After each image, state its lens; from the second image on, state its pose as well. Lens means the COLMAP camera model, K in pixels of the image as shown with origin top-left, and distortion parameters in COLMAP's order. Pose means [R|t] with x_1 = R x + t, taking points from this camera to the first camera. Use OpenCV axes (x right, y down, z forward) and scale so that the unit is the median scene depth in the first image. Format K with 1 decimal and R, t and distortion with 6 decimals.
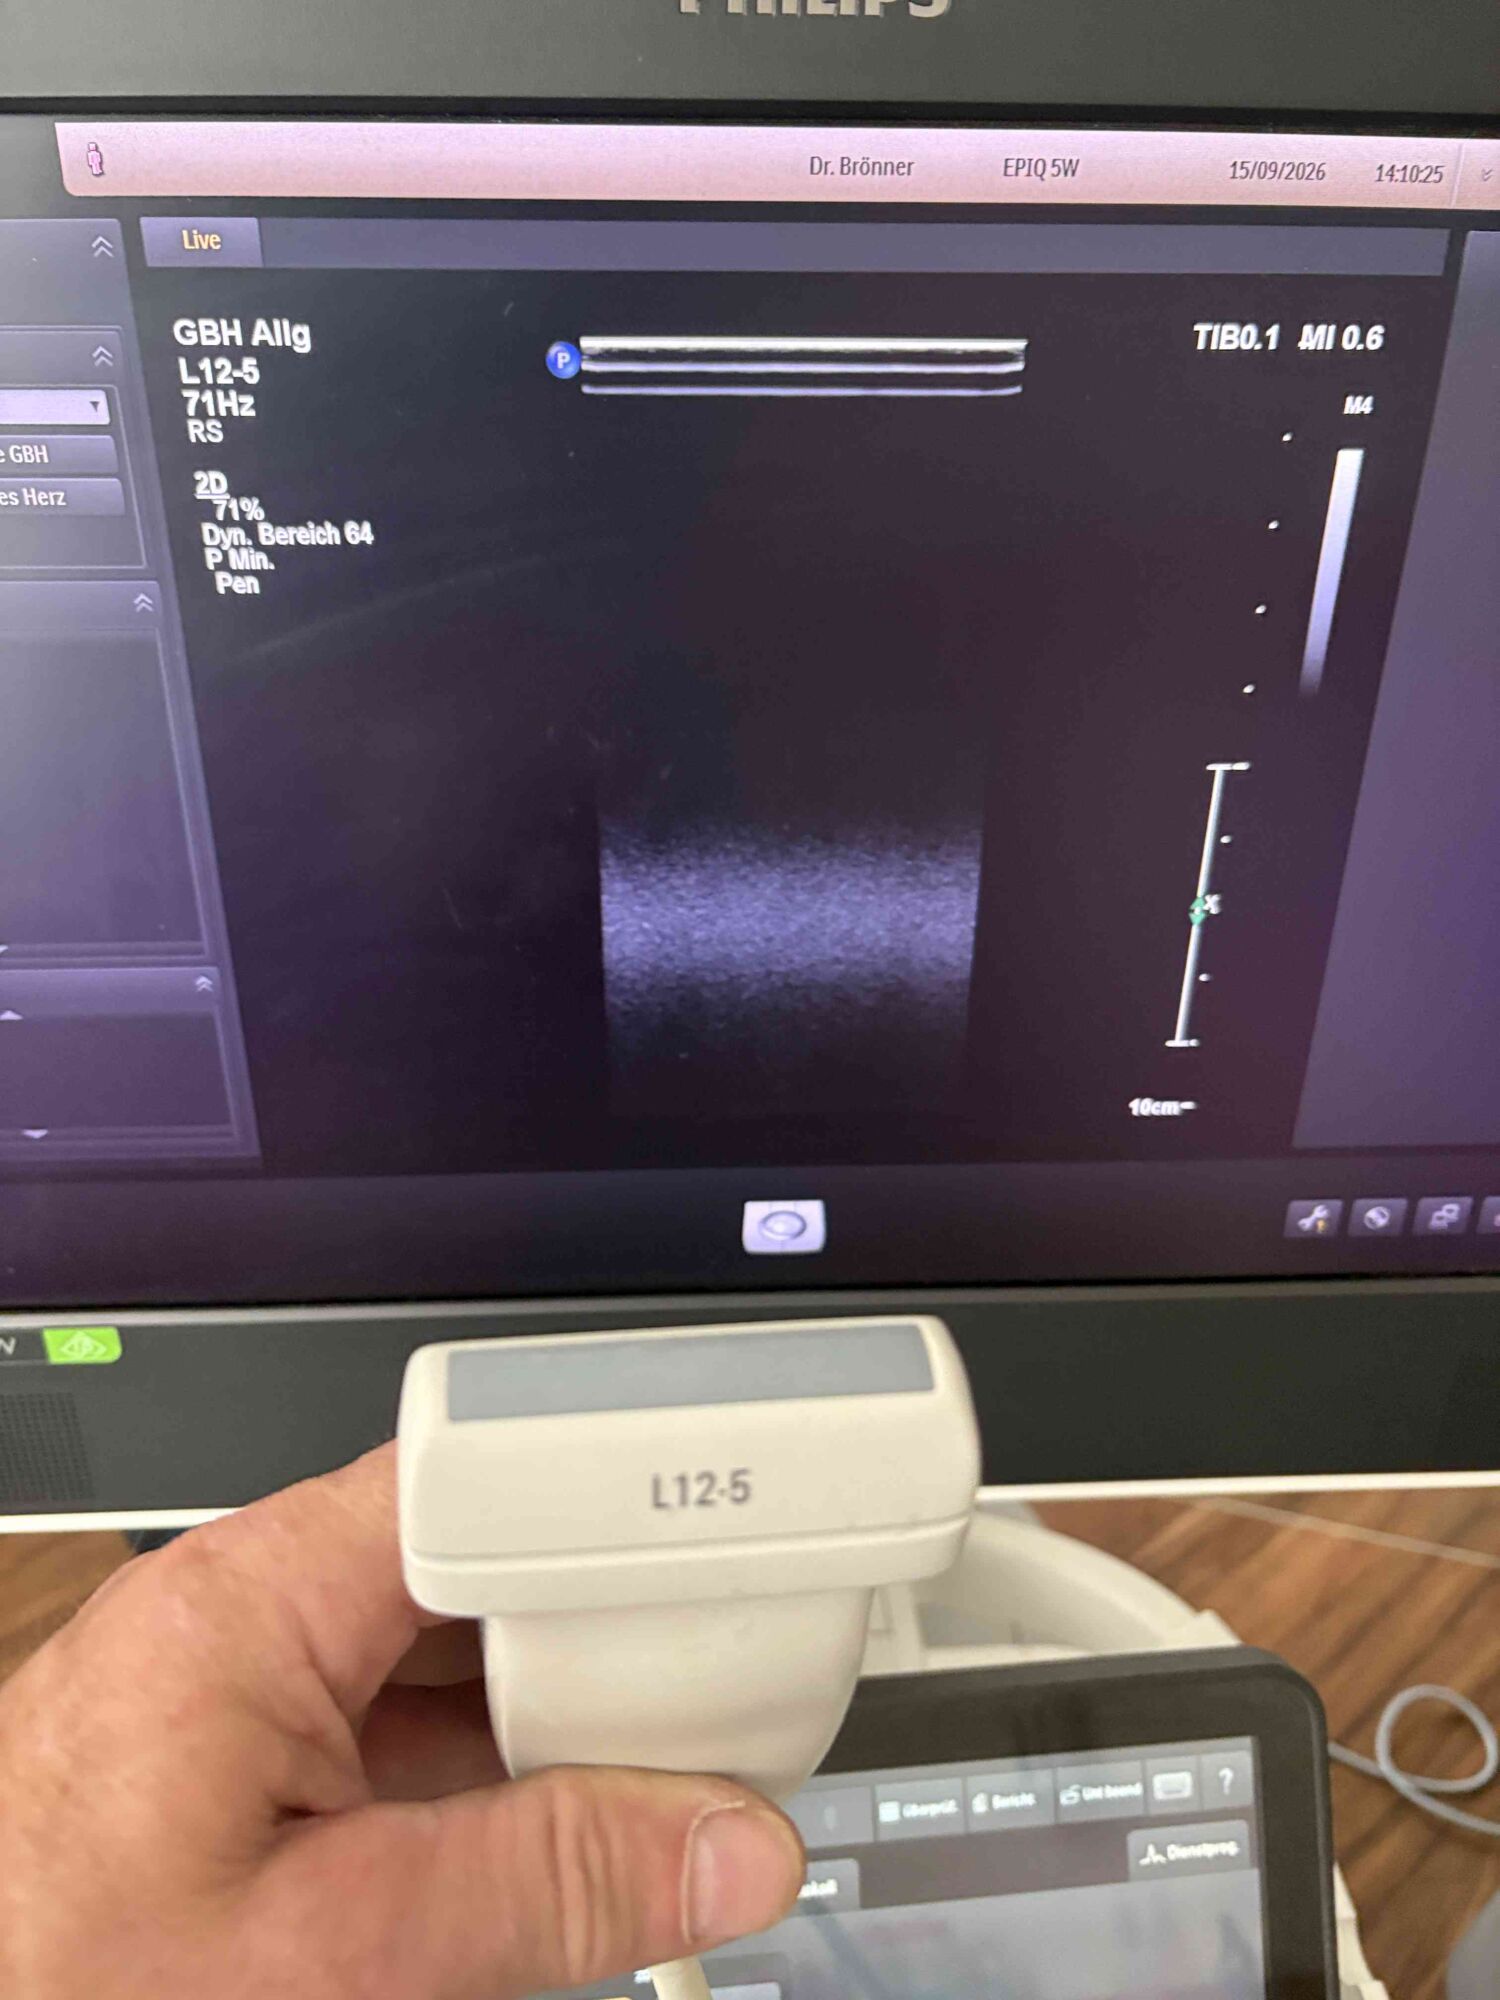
lens RADIAL K [[1506.9, 0, 741.3], [0, 1506.9, 994.9], [0, 0, 1]] dist [0.007888, -0.059198]
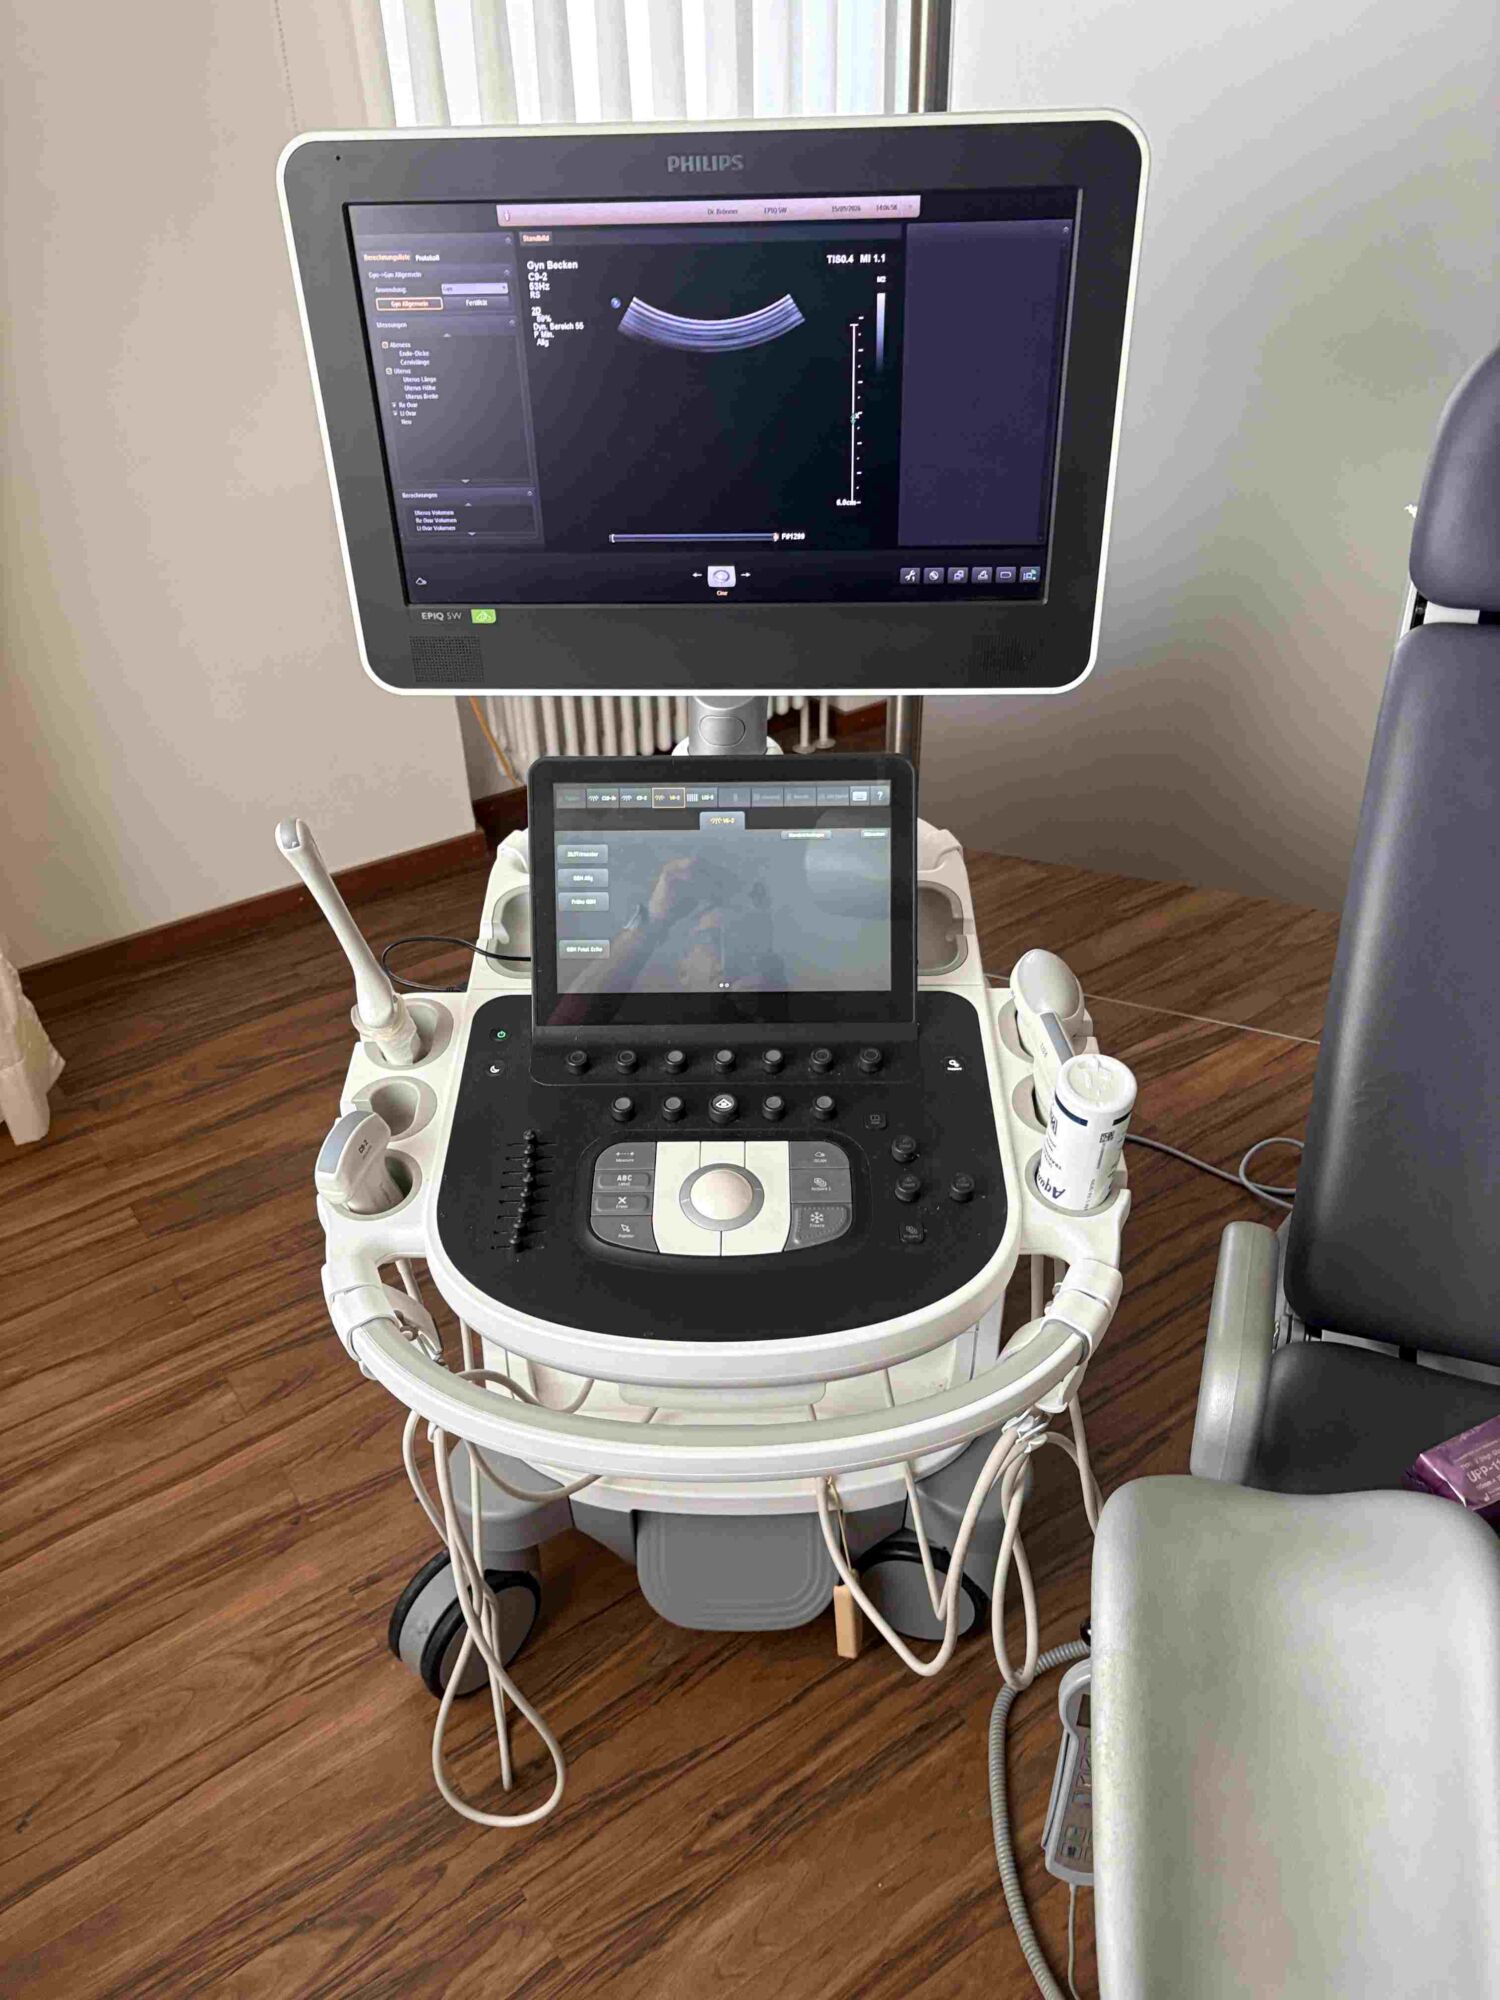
lens RADIAL K [[1494.4, 0, 740.5], [0, 1494.4, 965.7], [0, 0, 1]] dist [0.007348, 0.003162]
pose [[0.990902, 0.040036, -0.128492, 0.578680], [-0.023899, 0.991899, 0.124757, 0.672790], [0.132446, -0.120551, 0.983832, -2.370186]]
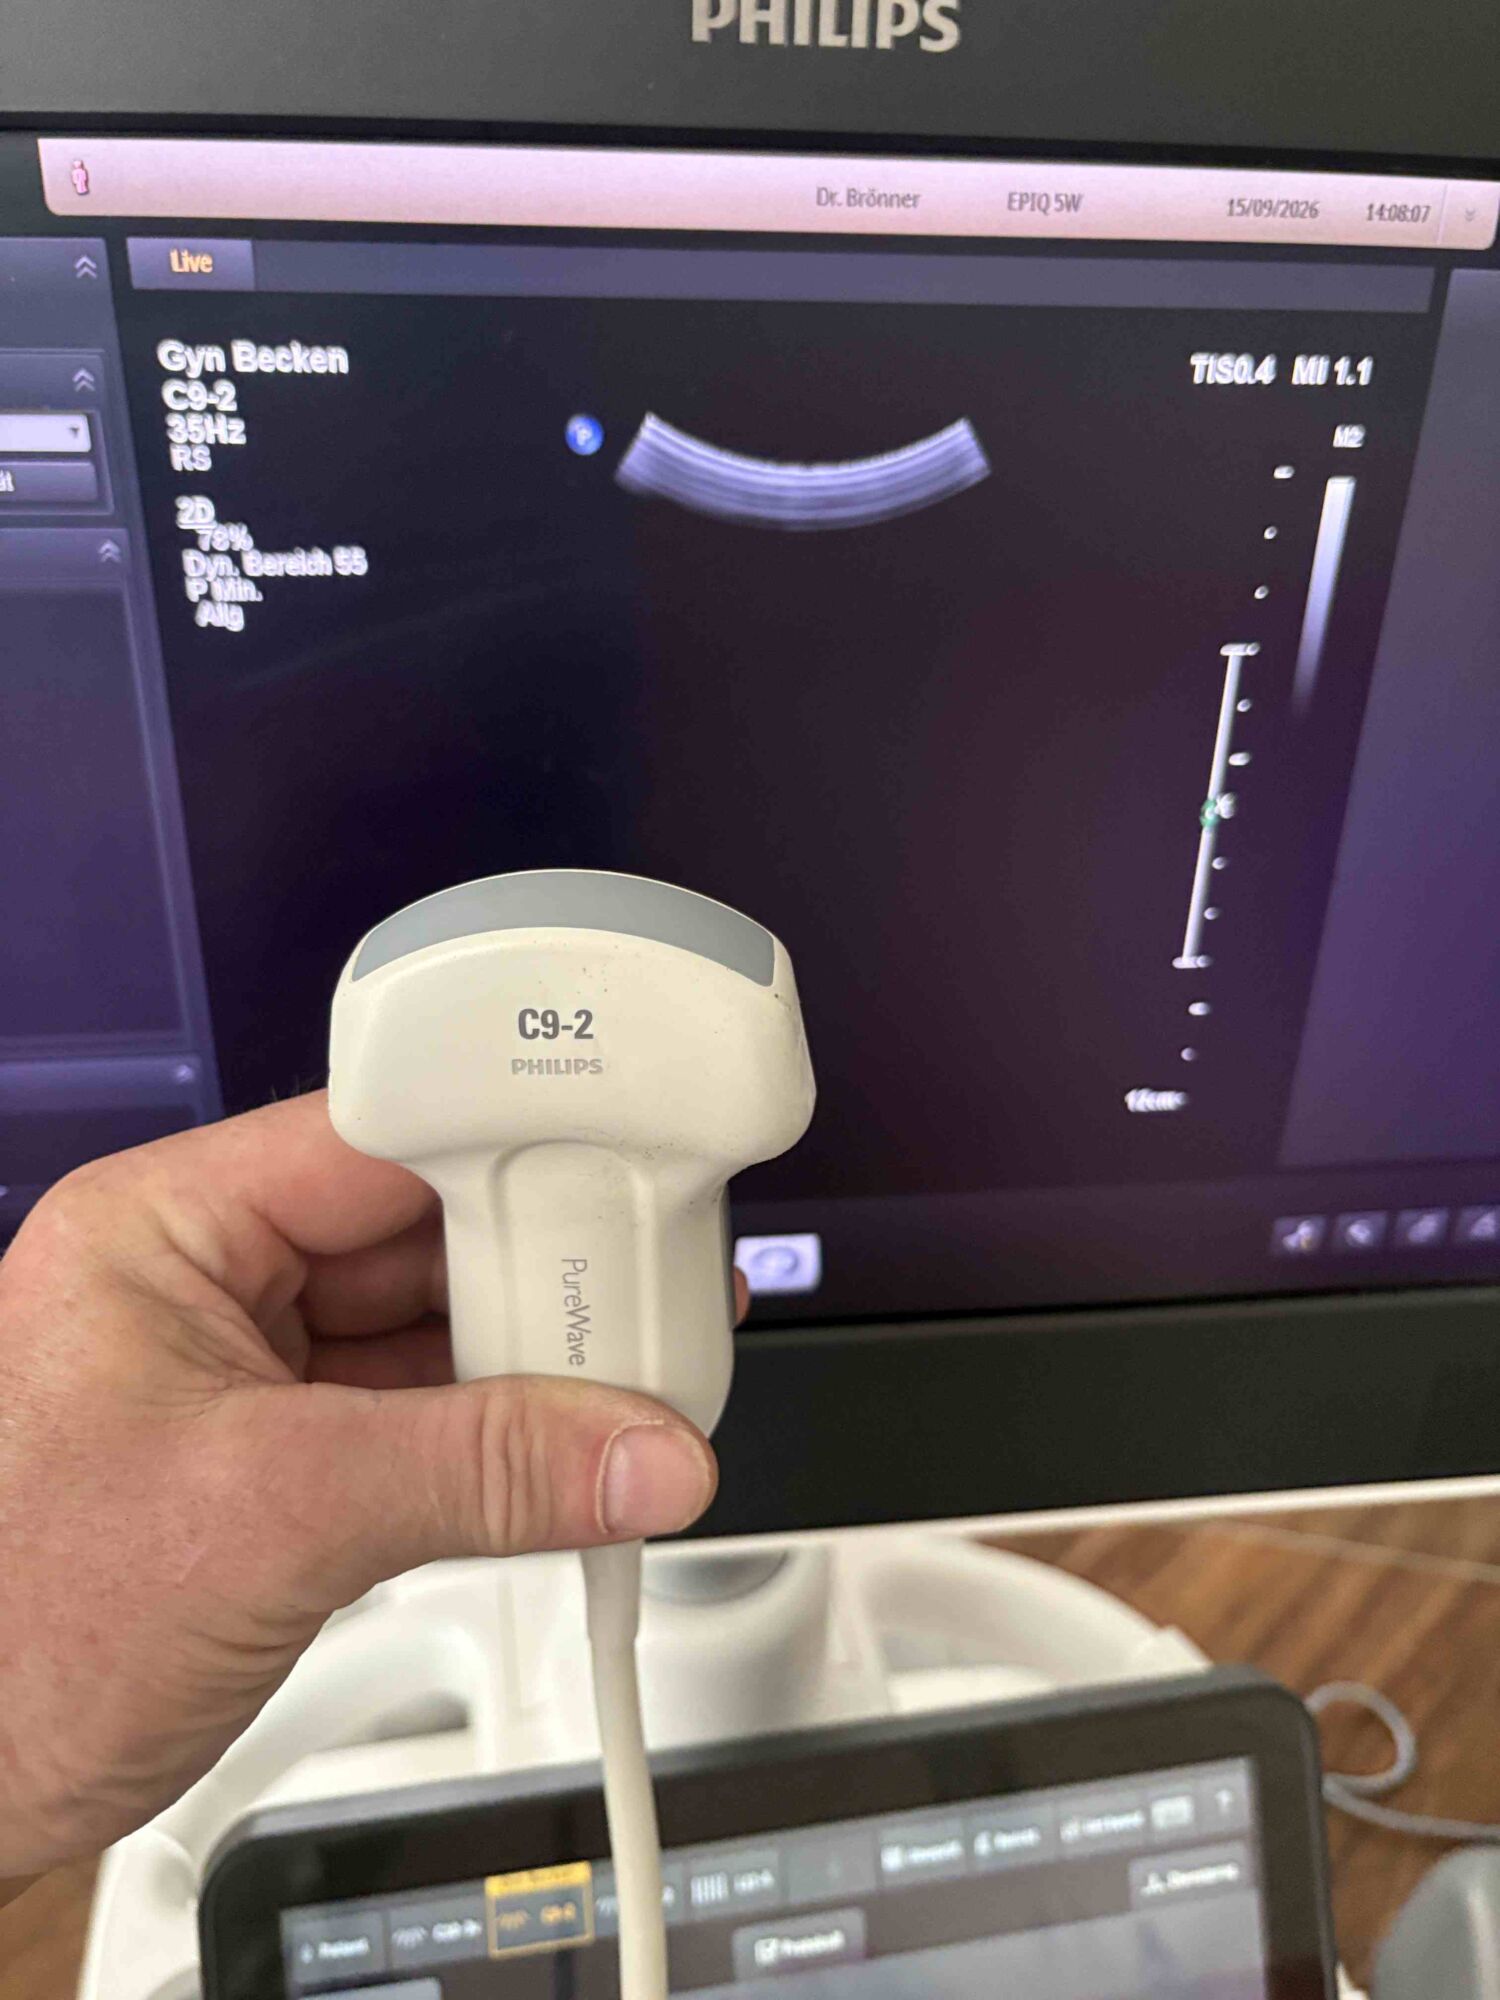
lens RADIAL K [[1512.1, 0, 730.9], [0, 1512.1, 975.0], [0, 0, 1]] dist [0.000038, -0.049278]
pose [[0.997280, -0.020190, 0.070886, -0.084600], [0.021961, 0.999464, -0.024294, -0.013049], [-0.070358, 0.025784, 0.997189, 0.021232]]
